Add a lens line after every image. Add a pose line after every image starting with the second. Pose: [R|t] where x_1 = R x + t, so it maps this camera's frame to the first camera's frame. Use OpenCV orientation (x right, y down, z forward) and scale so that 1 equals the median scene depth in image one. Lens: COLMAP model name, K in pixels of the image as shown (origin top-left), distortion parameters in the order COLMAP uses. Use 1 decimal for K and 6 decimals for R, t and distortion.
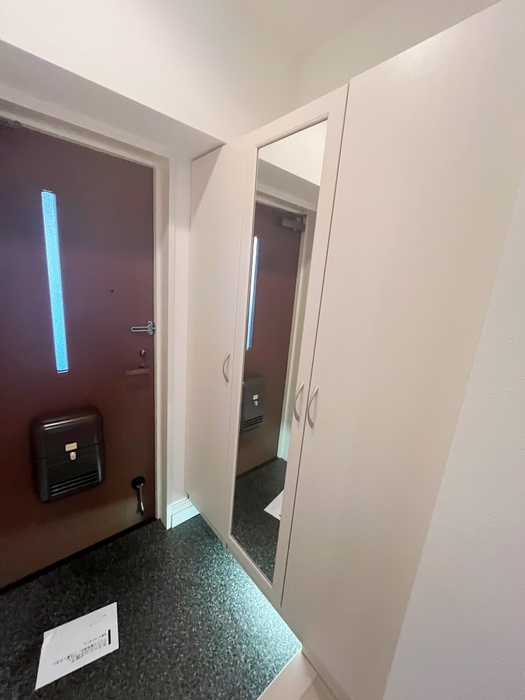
lens RADIAL K [[281.3, 0, 263.7], [0, 281.3, 350.7], [0, 0, 1]] dist [-0.003122, 0.000065]
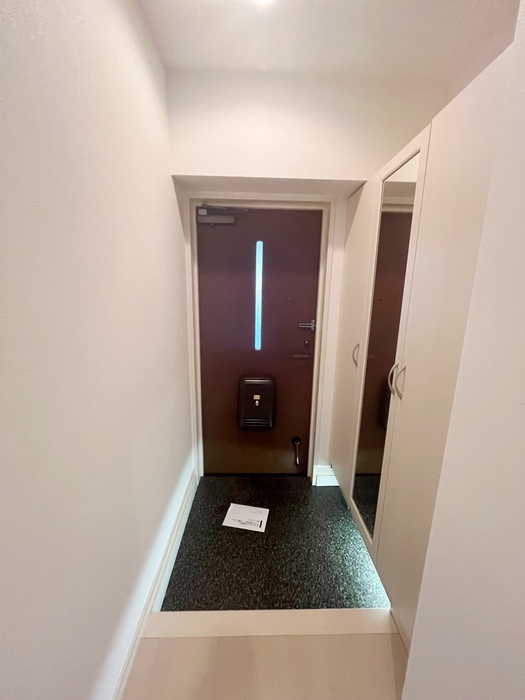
lens RADIAL K [[281.3, 0, 261.4], [0, 281.3, 349.7], [0, 0, 1]] dist [-0.003122, 0.000065]
pose [[0.766008, 0.066744, -0.639357, 0.316289], [-0.104222, 0.994331, -0.021068, 0.103120], [0.634326, 0.082773, 0.768622, -0.213795]]
